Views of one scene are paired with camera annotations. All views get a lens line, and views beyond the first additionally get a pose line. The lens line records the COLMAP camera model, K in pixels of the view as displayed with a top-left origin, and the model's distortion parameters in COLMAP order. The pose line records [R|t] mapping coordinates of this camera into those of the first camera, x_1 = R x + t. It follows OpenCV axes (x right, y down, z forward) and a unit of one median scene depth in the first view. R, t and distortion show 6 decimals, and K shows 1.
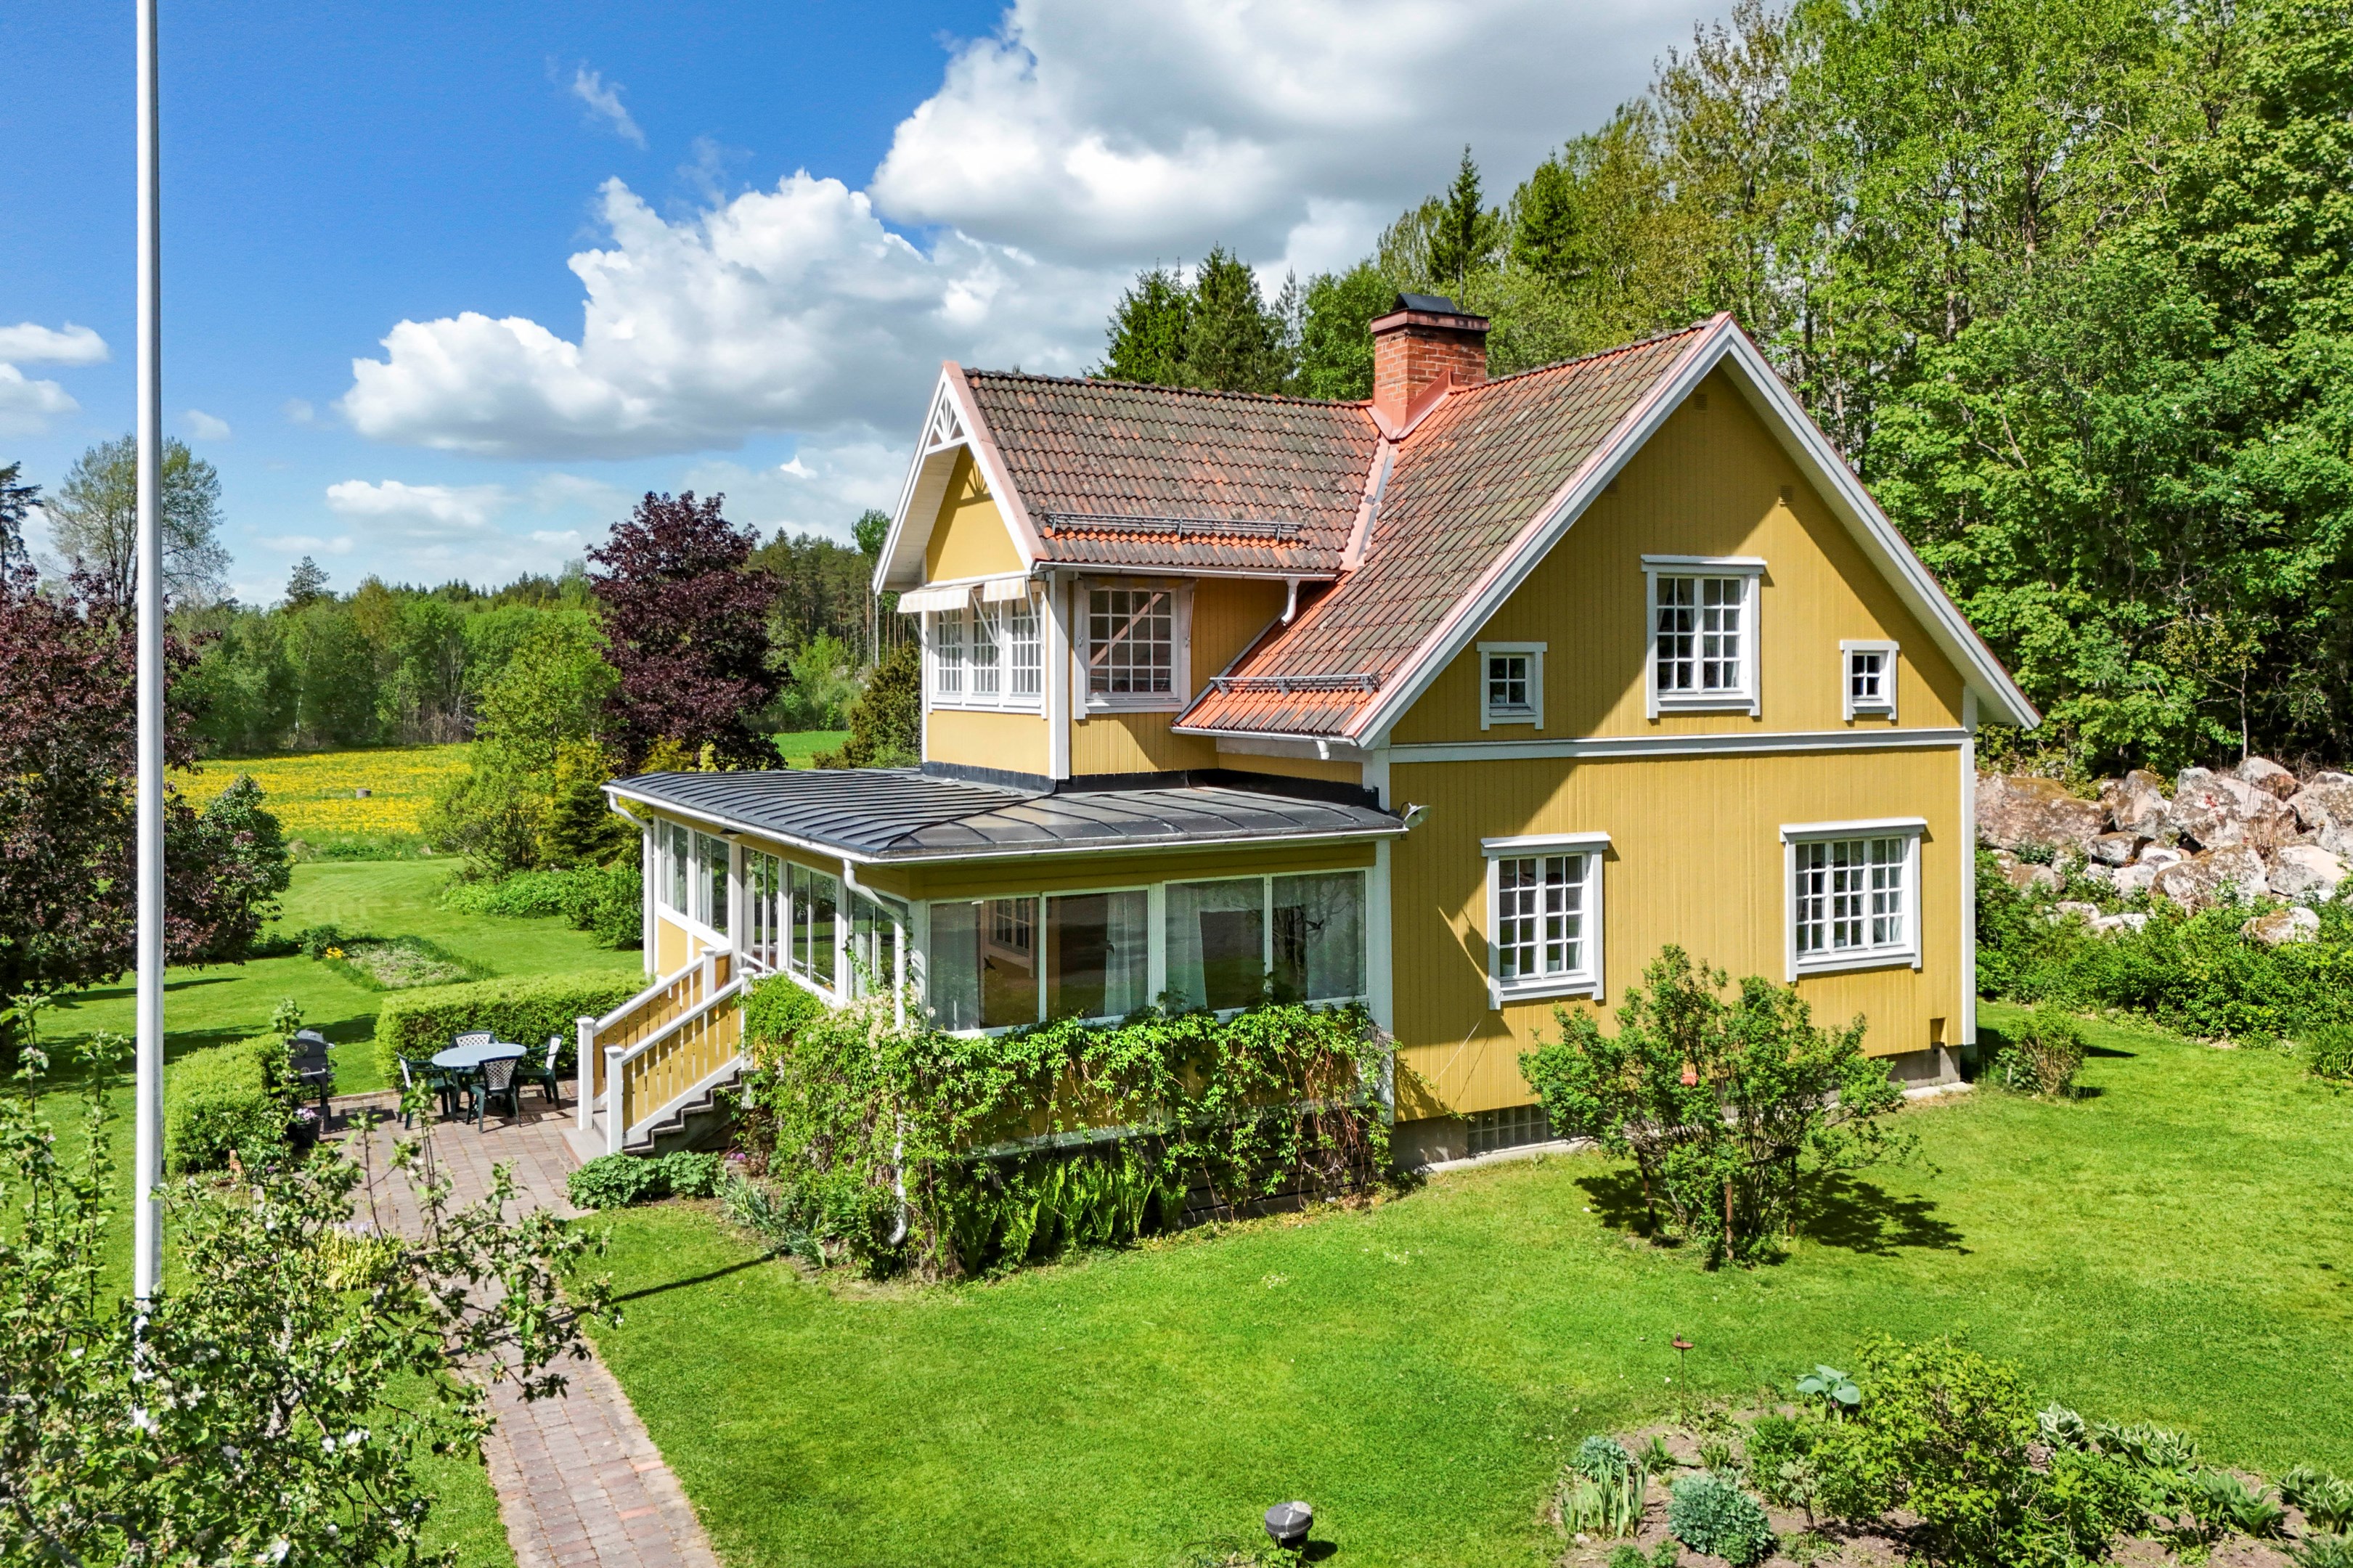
lens RADIAL K [[1757.8, 0, 1214.7], [0, 1757.8, 715.3], [0, 0, 1]] dist [0.050064, -0.007354]
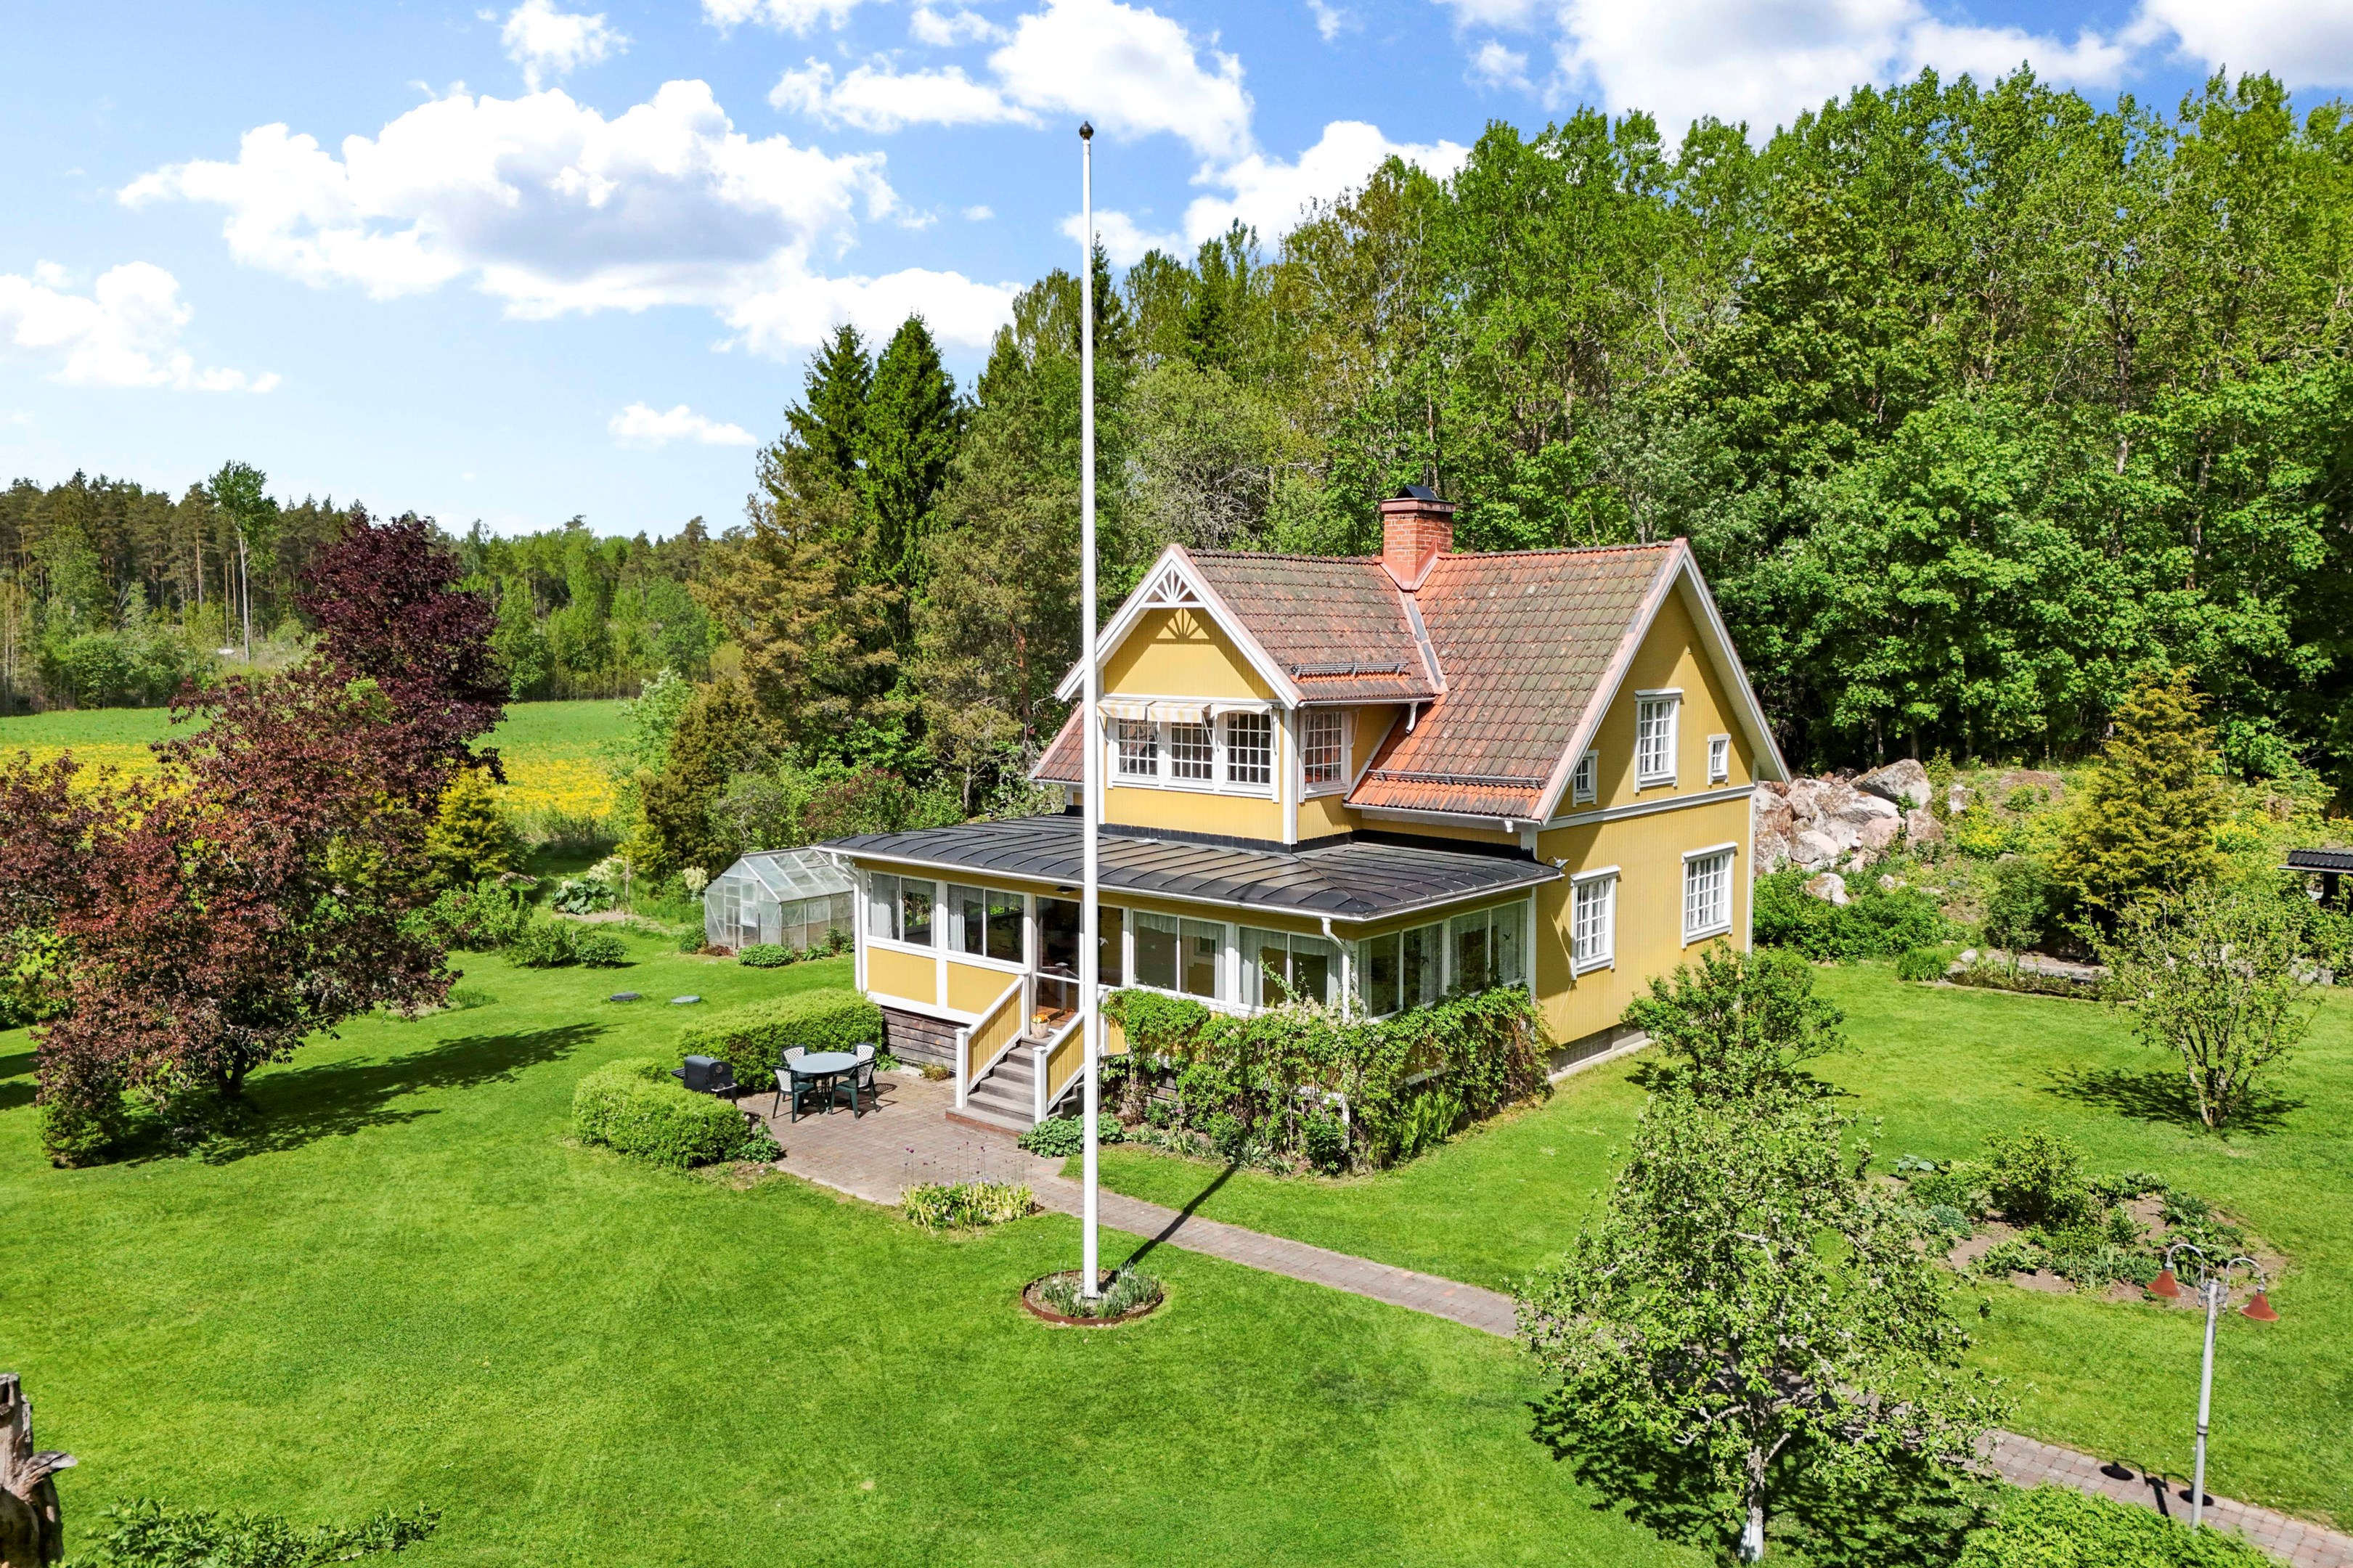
lens RADIAL K [[1690.6, 0, 1194.9], [0, 1690.6, 783.3], [0, 0, 1]] dist [0.048786, -0.005614]
pose [[0.931895, -0.025591, 0.361824, -0.653618], [0.001111, 0.997705, 0.067703, -0.106292], [-0.362727, -0.062690, 0.929785, -0.273957]]
